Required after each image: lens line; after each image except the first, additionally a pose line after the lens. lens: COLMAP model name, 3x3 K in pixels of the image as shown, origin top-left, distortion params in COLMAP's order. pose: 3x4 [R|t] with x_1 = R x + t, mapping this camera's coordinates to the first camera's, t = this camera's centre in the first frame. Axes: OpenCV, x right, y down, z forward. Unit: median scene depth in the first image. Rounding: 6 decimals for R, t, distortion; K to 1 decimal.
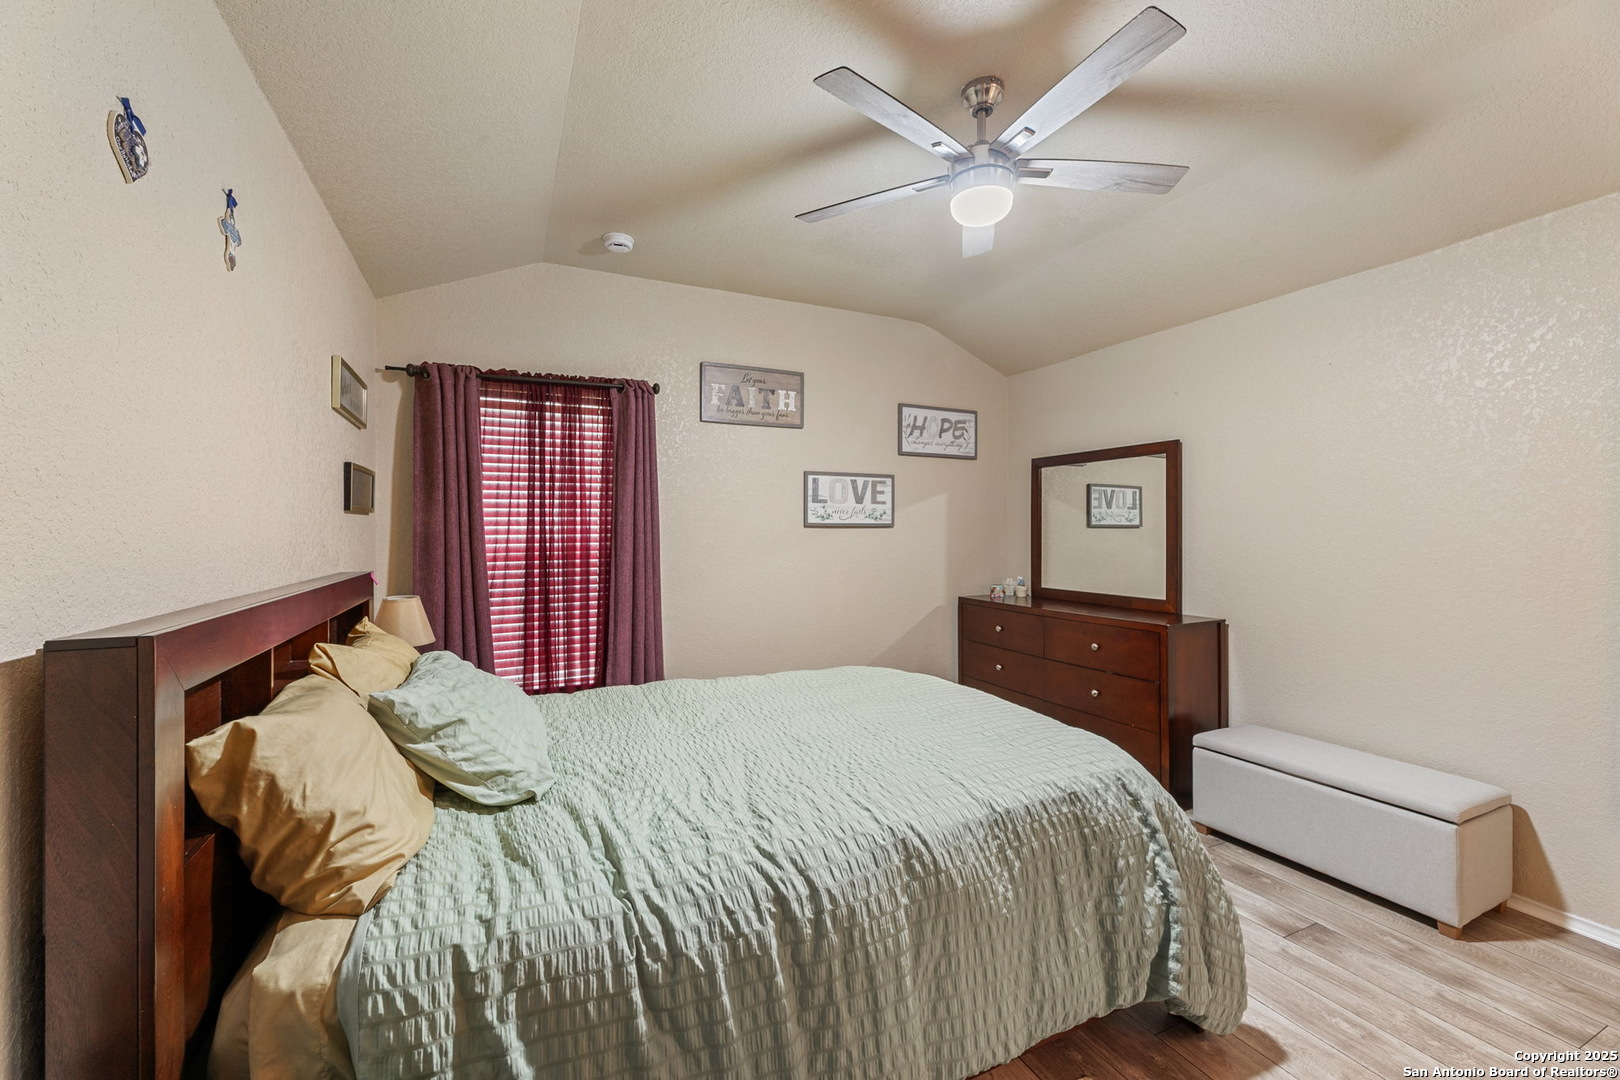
lens RADIAL K [[649.9, 0, 807.7], [0, 649.9, 533.9], [0, 0, 1]] dist [0.004370, -0.000026]
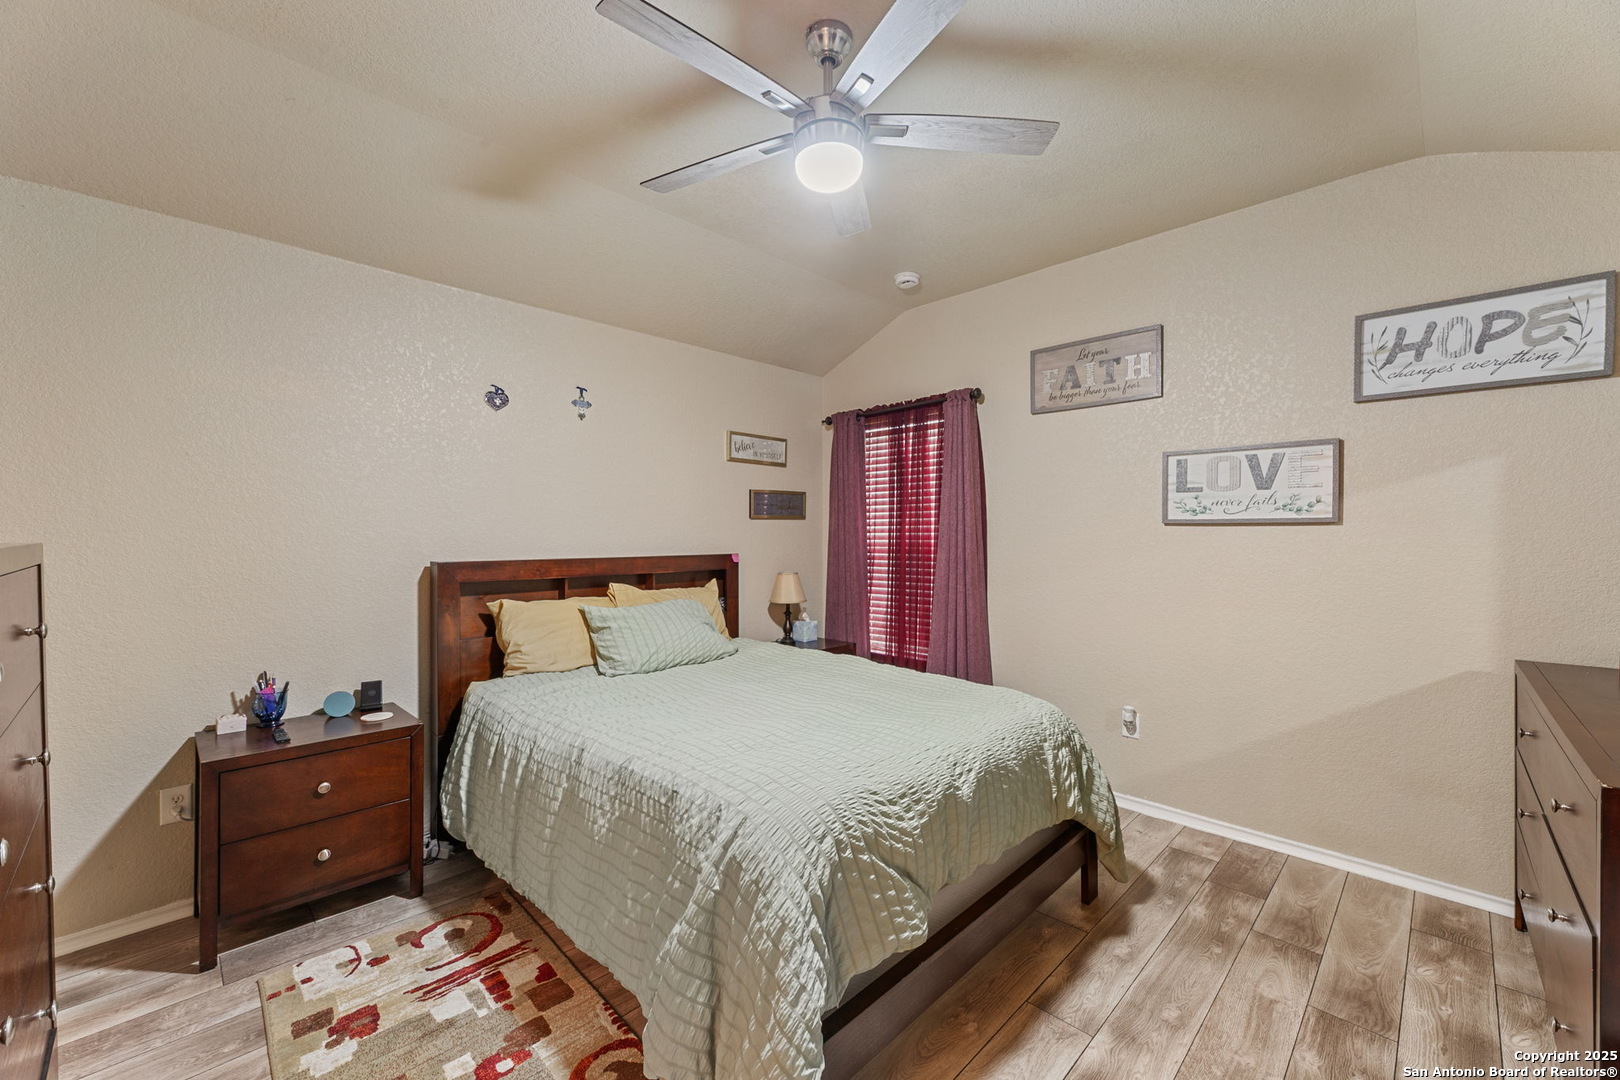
lens RADIAL K [[649.9, 0, 807.4], [0, 649.9, 535.0], [0, 0, 1]] dist [0.004370, -0.000026]
pose [[0.343288, 0.005816, -0.939212, 0.569539], [-0.004328, 0.999980, 0.004610, -0.000485], [0.939220, 0.002482, 0.343306, 0.341337]]
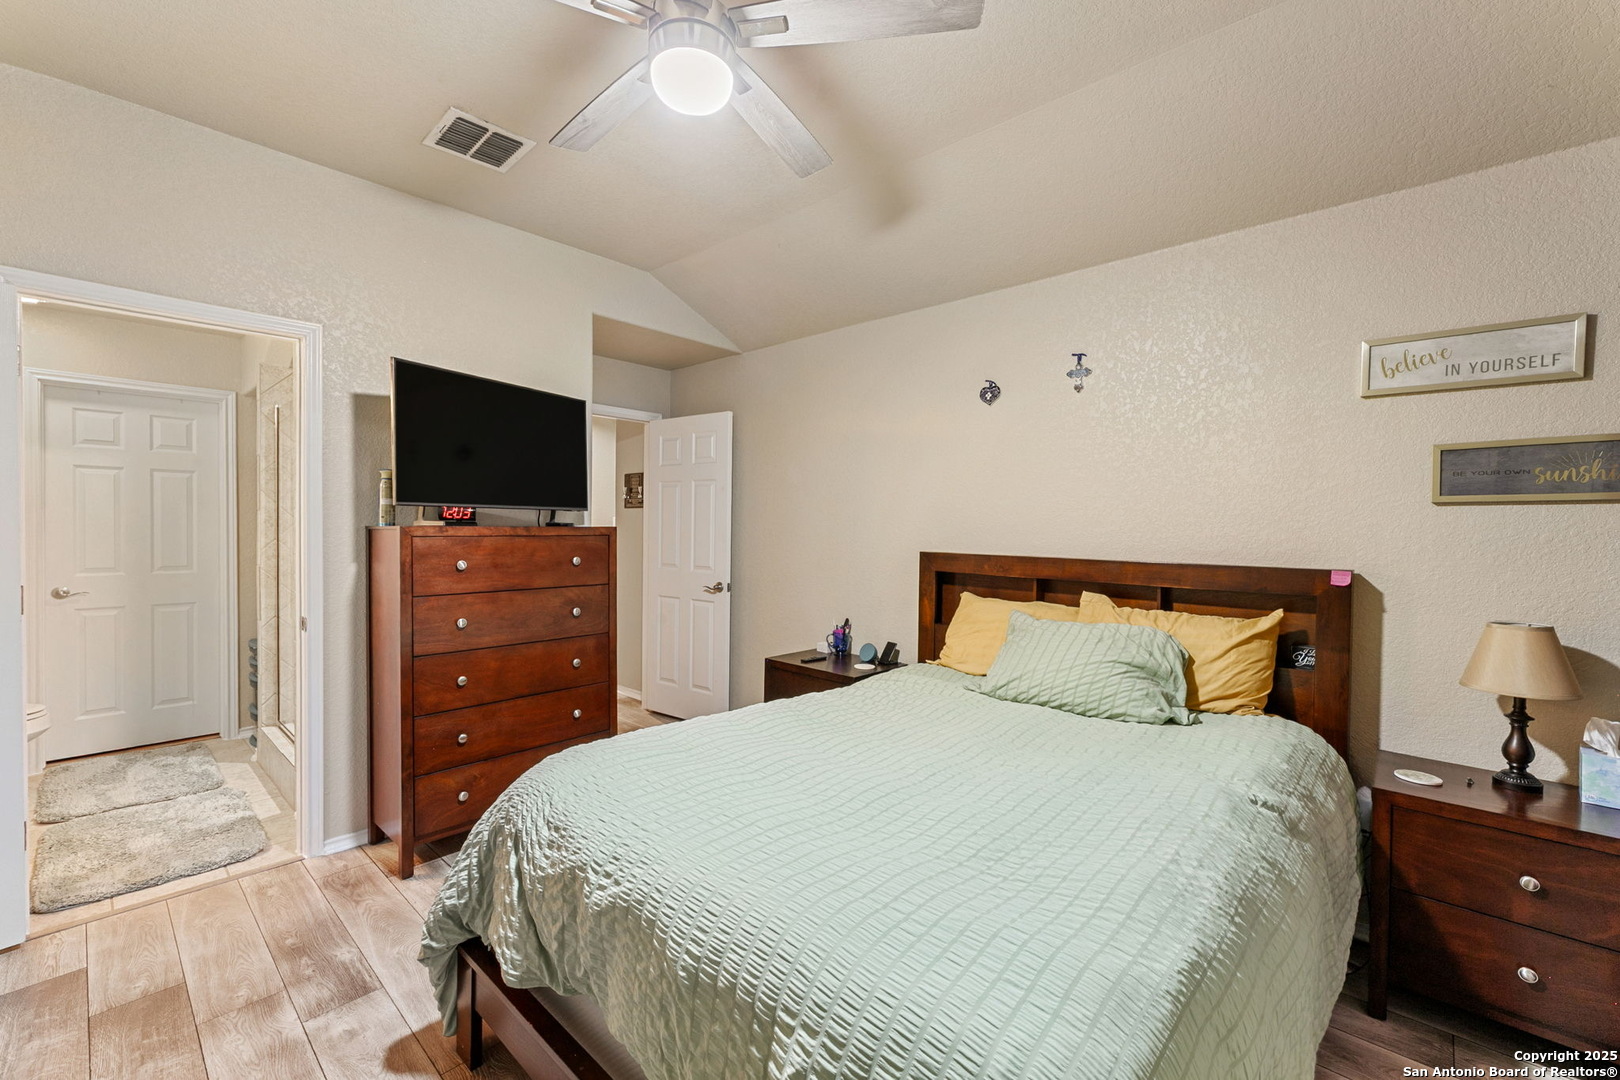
lens RADIAL K [[671.6, 0, 812.8], [0, 671.6, 535.0], [0, 0, 1]] dist [0.000489, -0.000004]
pose [[-0.926397, -0.003589, -0.376532, 0.218965], [-0.012266, 0.999712, 0.020649, -0.002037], [0.376350, 0.023748, -0.926173, 0.916540]]
